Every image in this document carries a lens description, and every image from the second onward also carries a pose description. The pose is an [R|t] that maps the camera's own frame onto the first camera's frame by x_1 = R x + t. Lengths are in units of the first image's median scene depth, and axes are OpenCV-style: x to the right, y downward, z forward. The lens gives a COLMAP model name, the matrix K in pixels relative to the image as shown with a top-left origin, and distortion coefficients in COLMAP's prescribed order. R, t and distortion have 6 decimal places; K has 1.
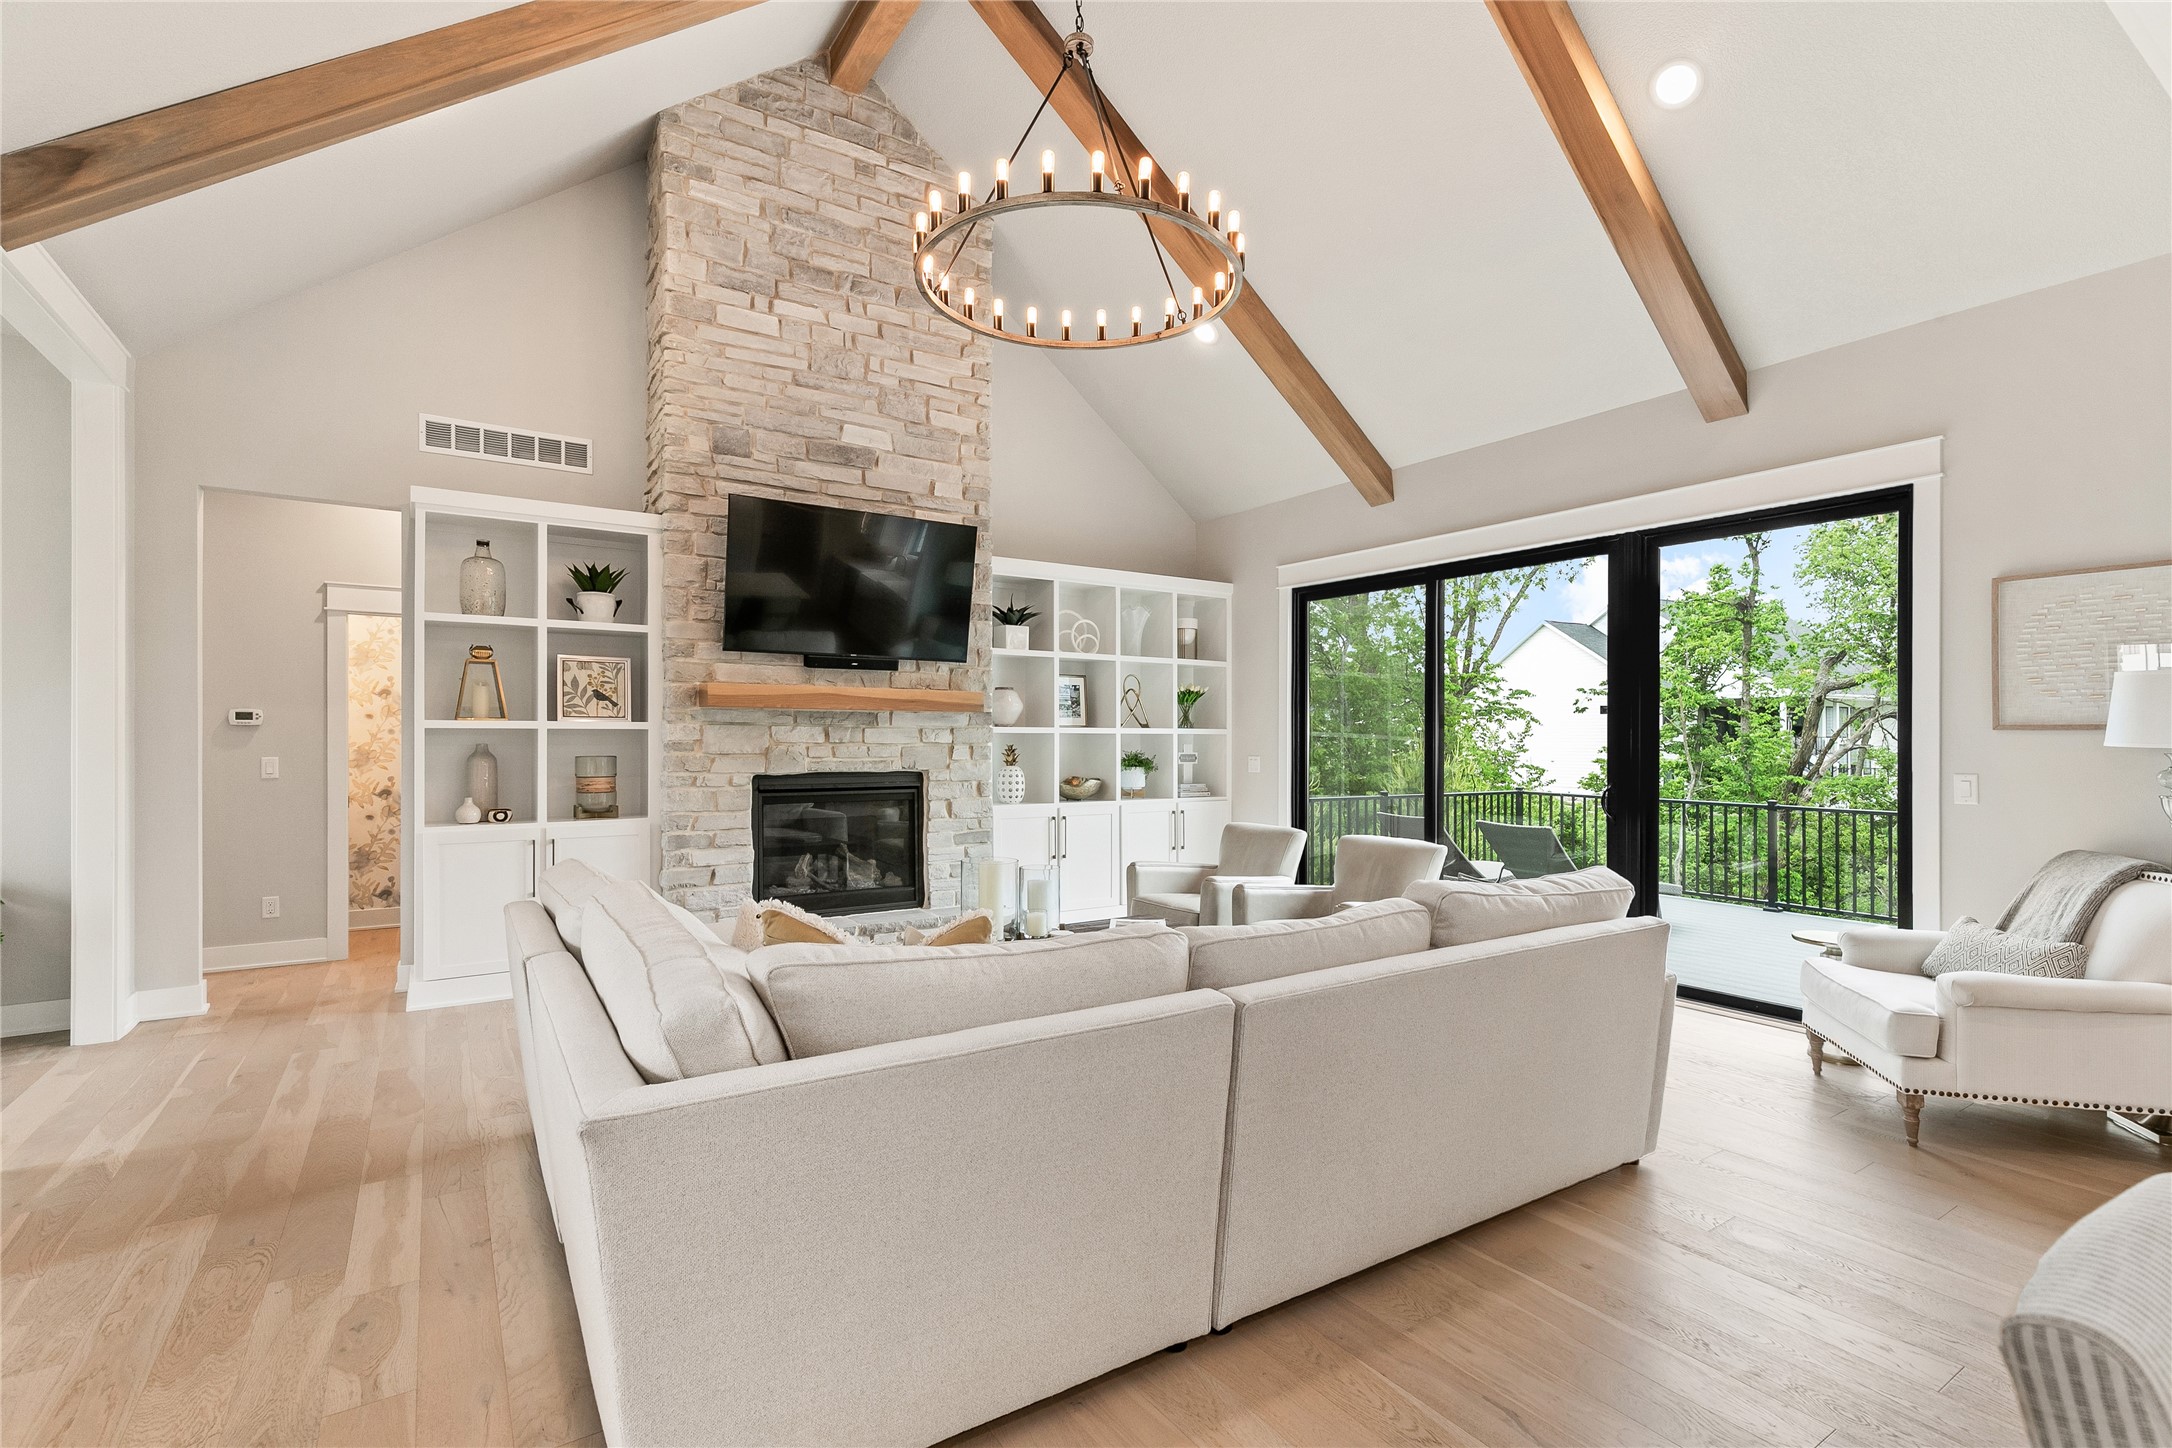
lens RADIAL K [[982.7, 0, 1087.1], [0, 982.7, 732.2], [0, 0, 1]] dist [0.002405, -0.000070]
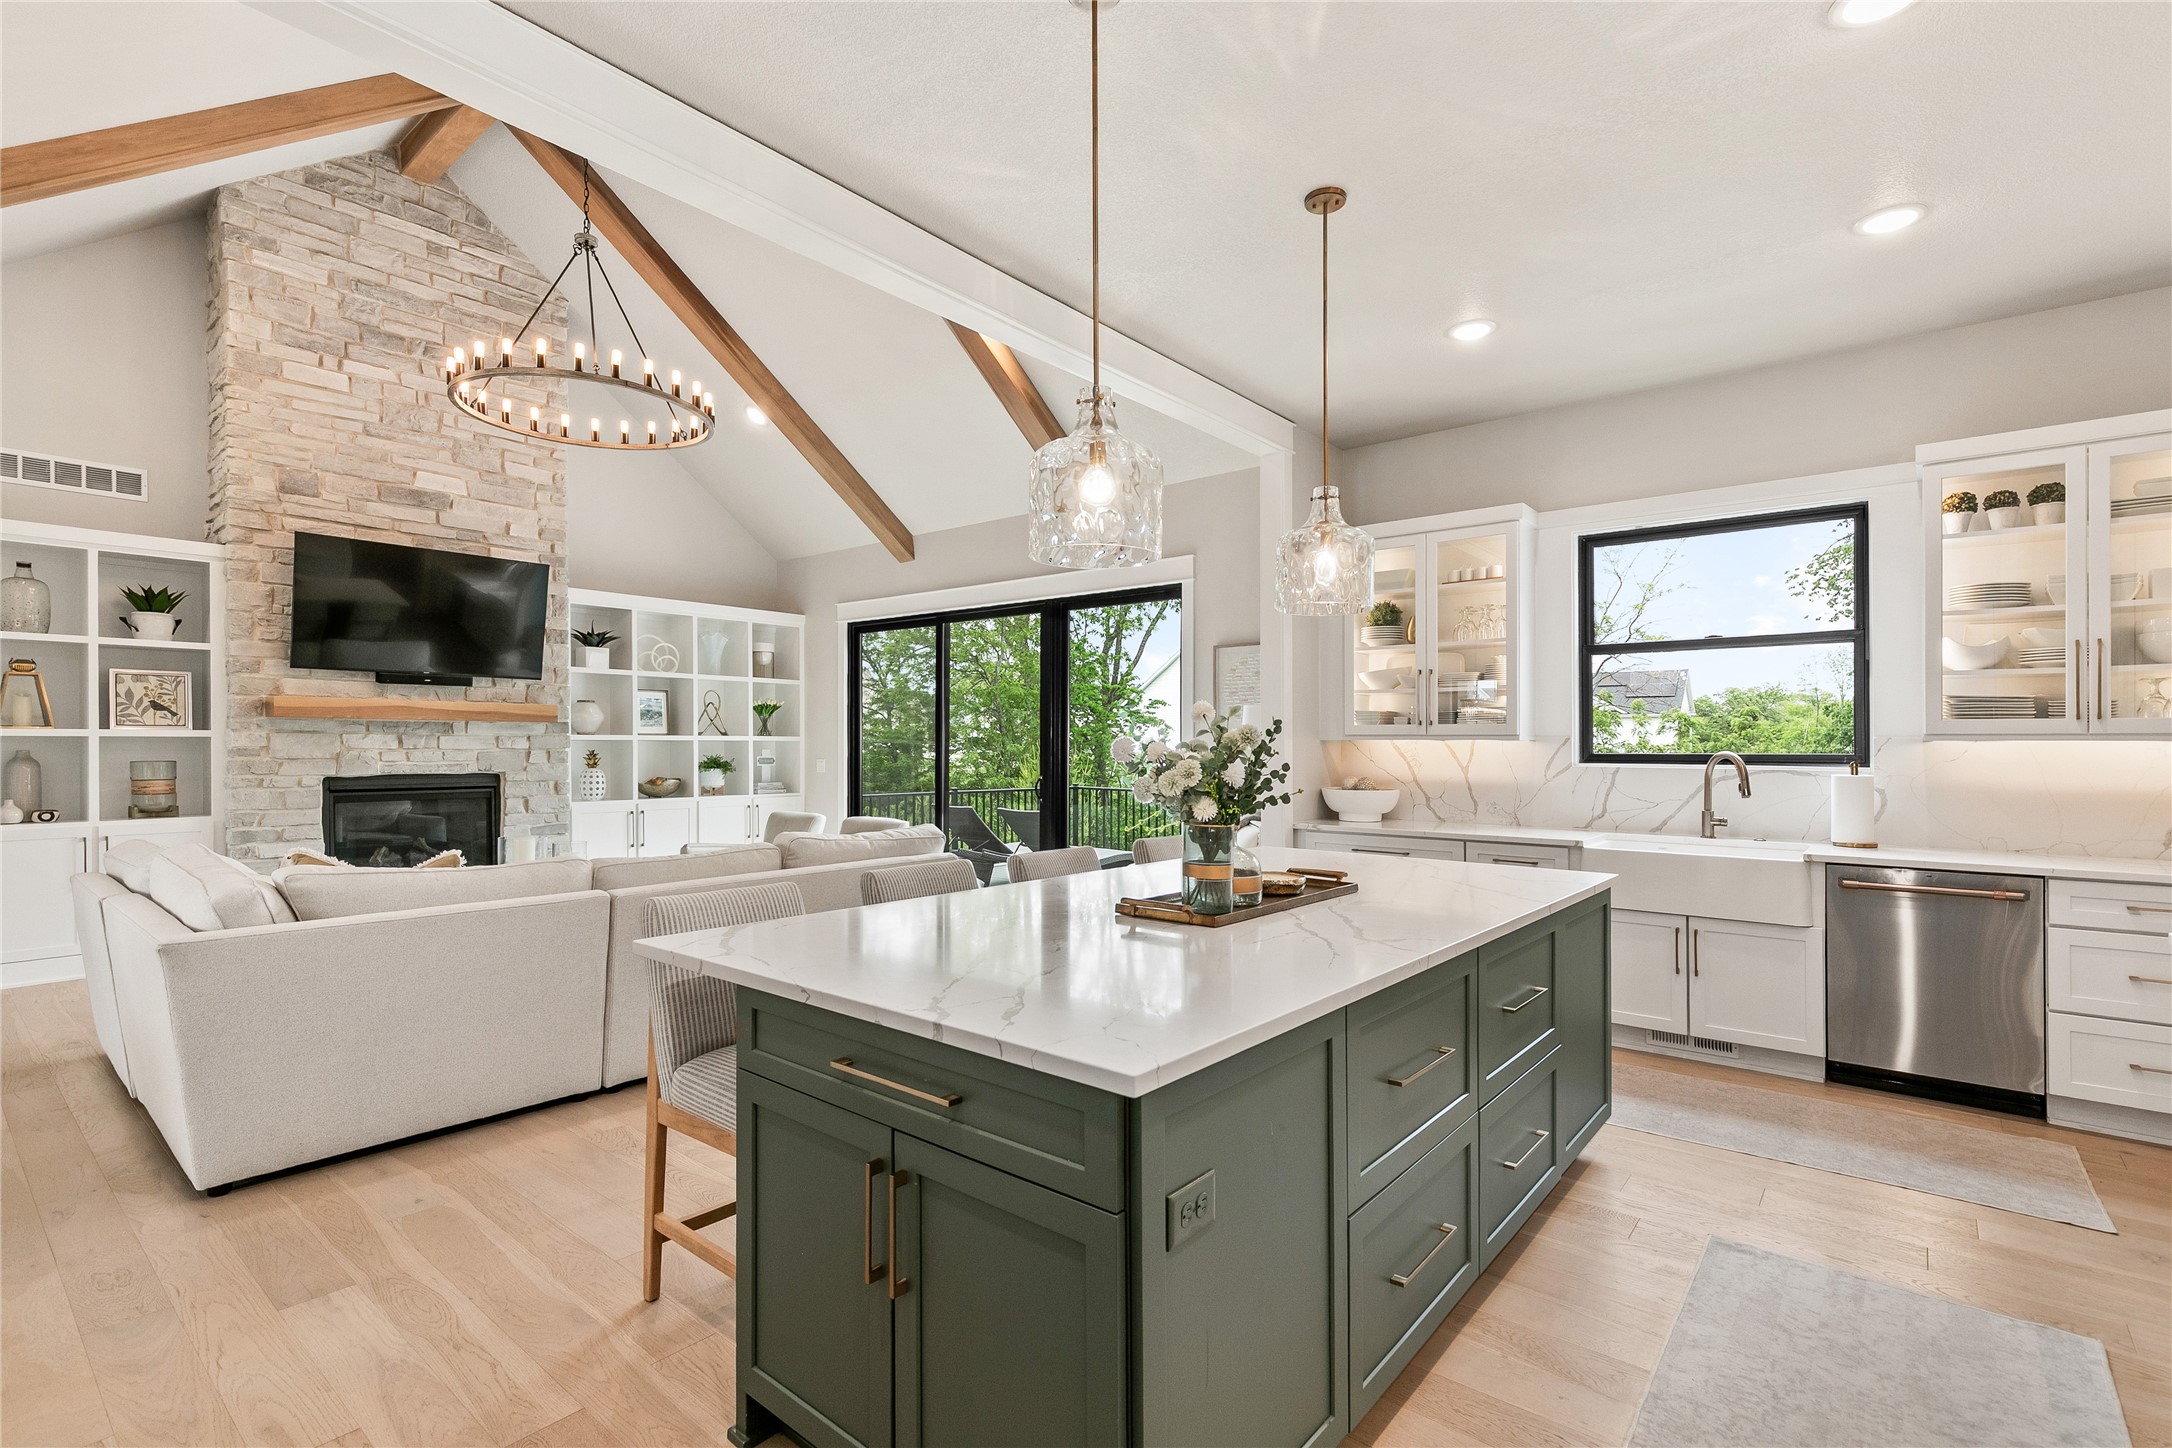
lens RADIAL K [[996.1, 0, 1085.3], [0, 996.1, 745.3], [0, 0, 1]] dist [0.001508, 0.001036]
pose [[0.957019, -0.000722, 0.290024, 0.167287], [-0.001602, 0.999968, 0.007775, -0.003469], [-0.290021, -0.007905, 0.956988, -0.355825]]
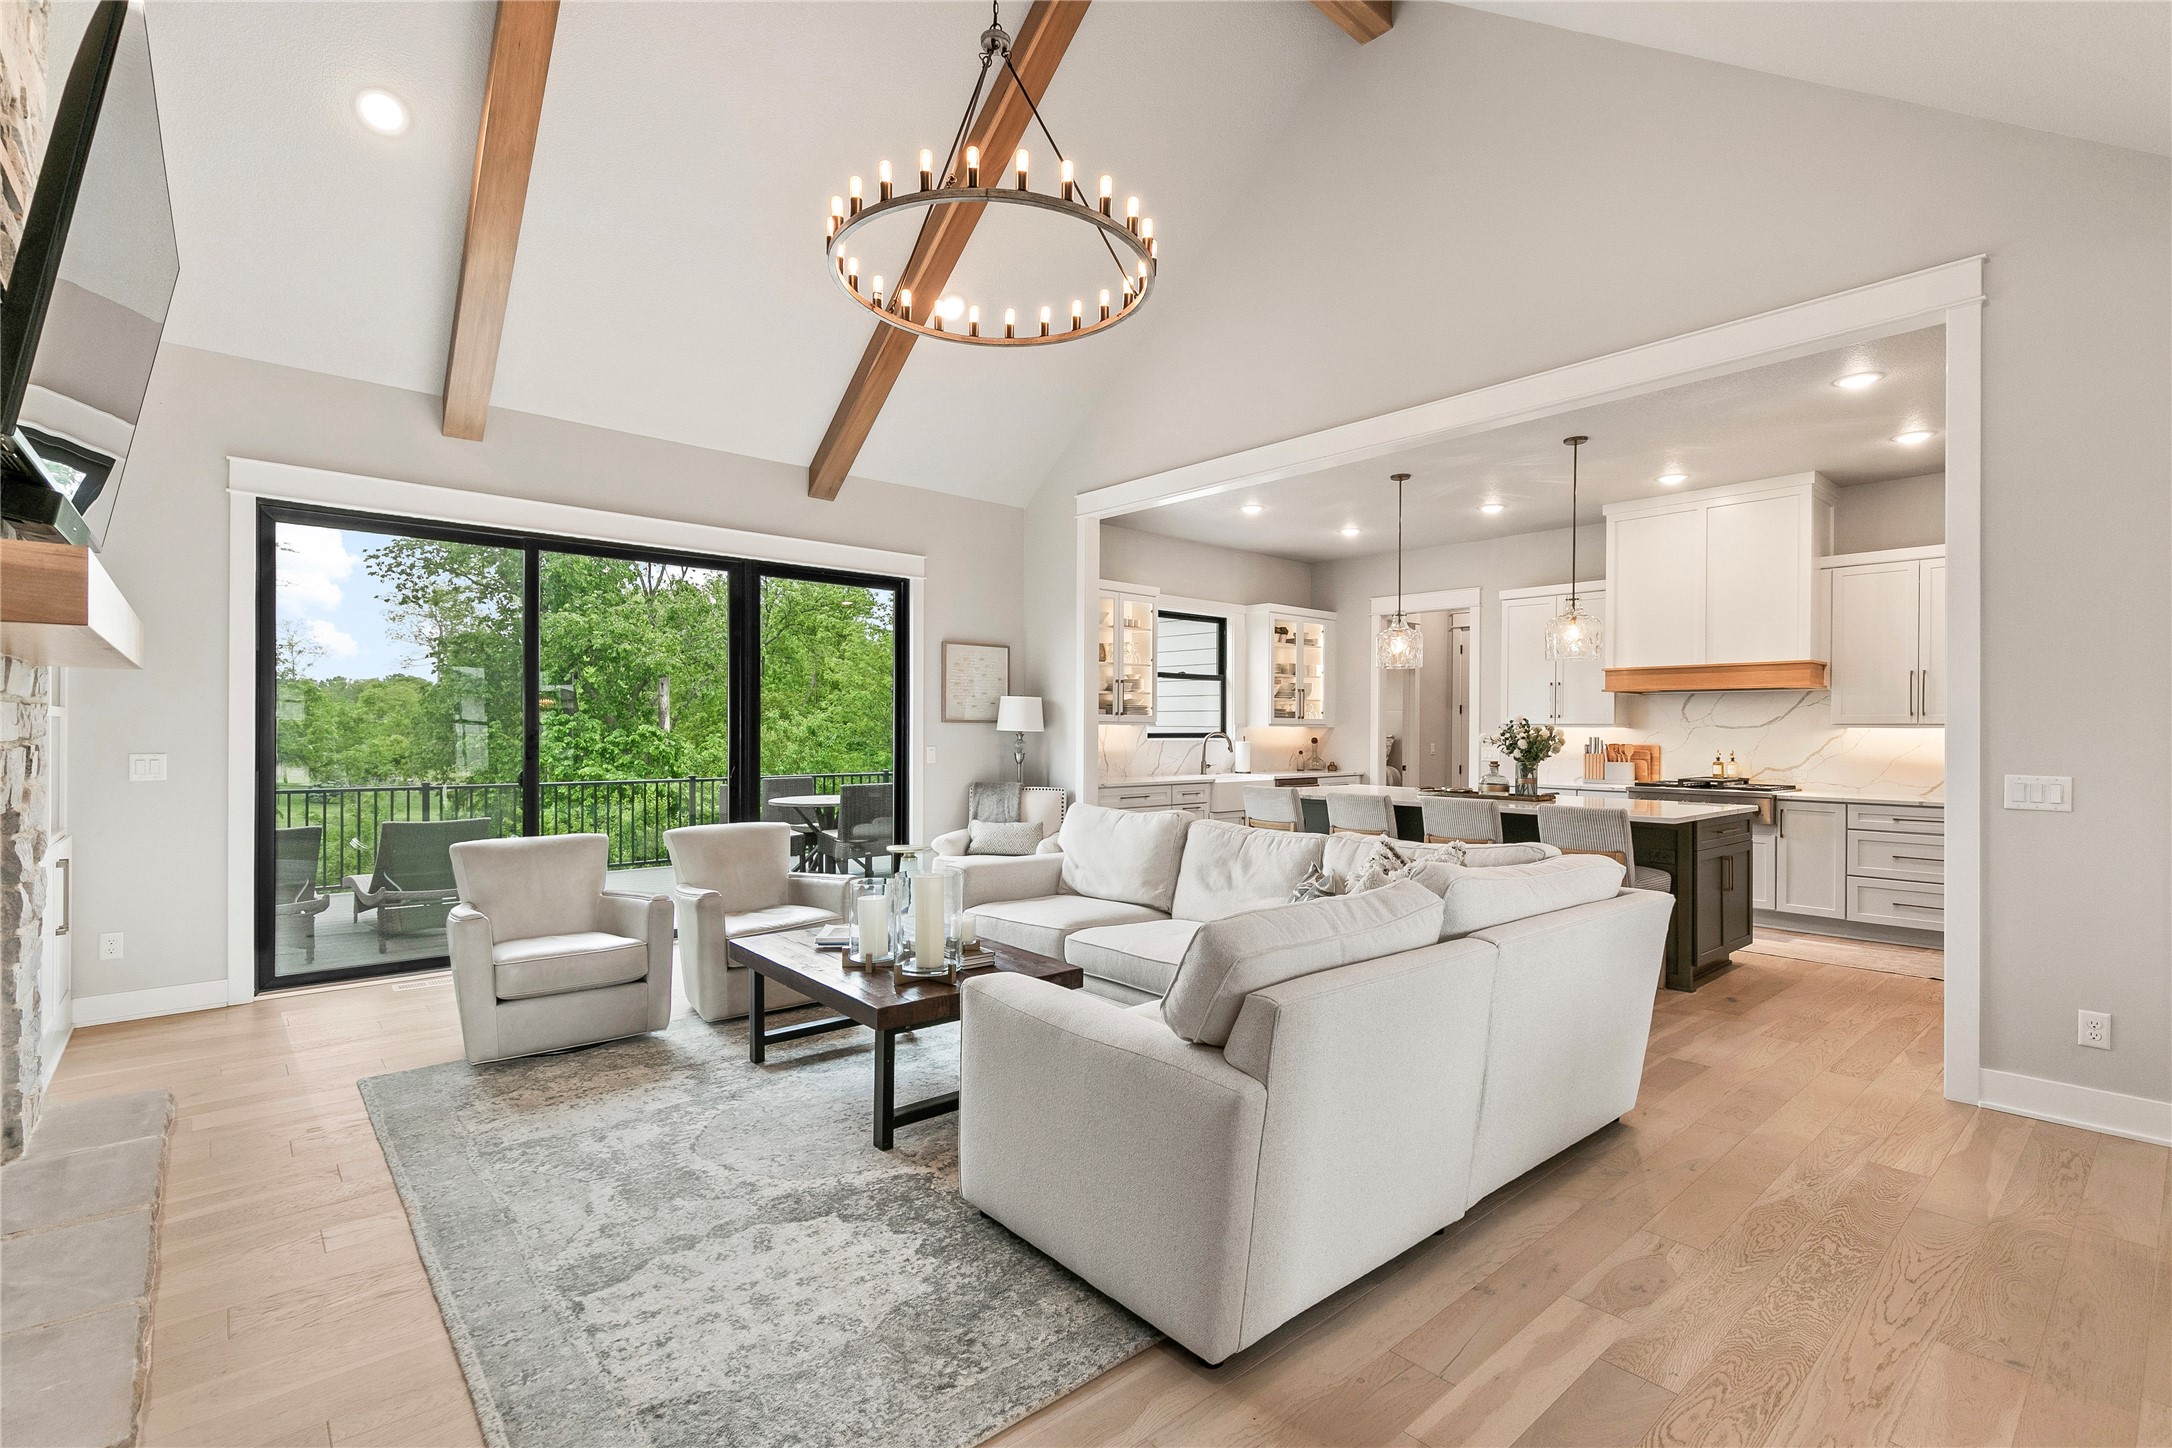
lens RADIAL K [[982.7, 0, 1087.1], [0, 982.7, 732.2], [0, 0, 1]] dist [0.002405, -0.000070]
pose [[-0.137462, -0.008838, 0.990468, -0.669466], [-0.013841, 0.999880, 0.007001, -0.000282], [-0.990410, -0.012747, -0.137568, 0.683561]]
